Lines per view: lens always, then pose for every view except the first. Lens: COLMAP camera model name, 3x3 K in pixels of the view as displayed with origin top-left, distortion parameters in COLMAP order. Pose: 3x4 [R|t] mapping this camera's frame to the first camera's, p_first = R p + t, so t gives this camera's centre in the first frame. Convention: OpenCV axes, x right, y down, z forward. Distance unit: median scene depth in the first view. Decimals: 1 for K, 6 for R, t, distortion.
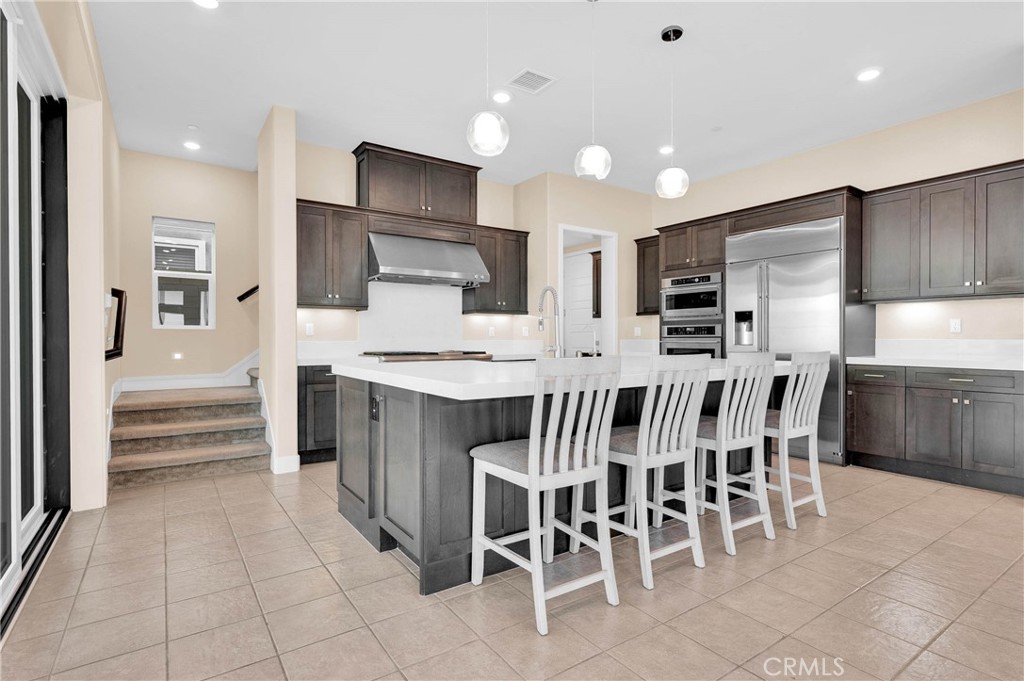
lens RADIAL K [[507.6, 0, 511.0], [0, 507.6, 342.9], [0, 0, 1]] dist [0.000620, 0.001339]
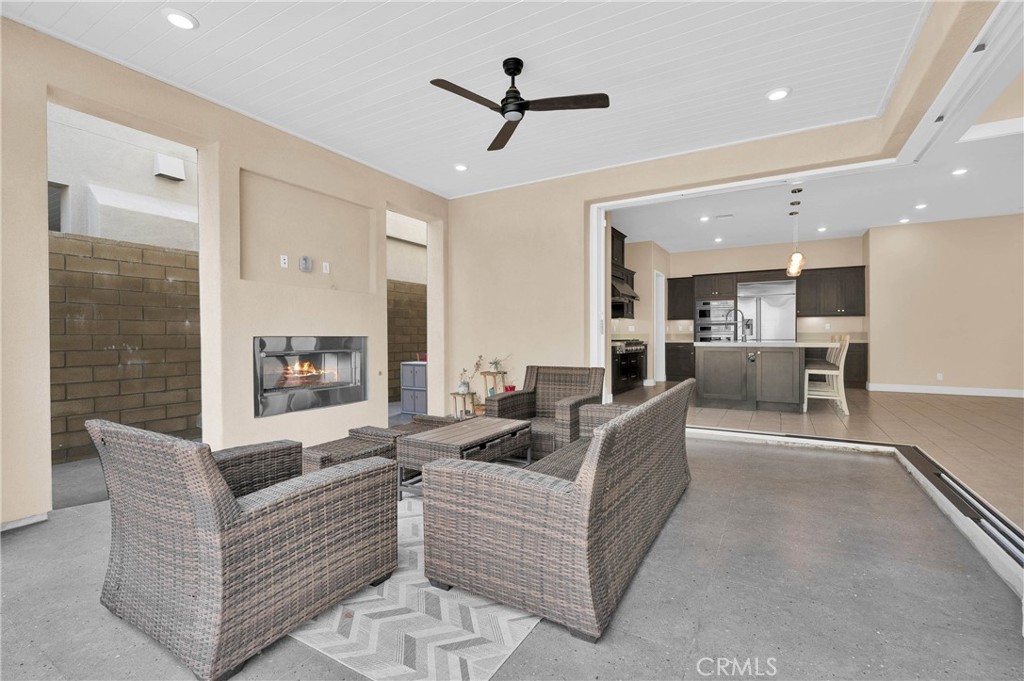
lens RADIAL K [[457.8, 0, 510.8], [0, 457.8, 342.2], [0, 0, 1]] dist [0.001647, 0.000502]
pose [[0.905919, -0.008780, 0.423360, -1.254859], [0.007336, 0.999960, 0.005039, 0.016977], [-0.423388, -0.001459, 0.905947, -0.320040]]
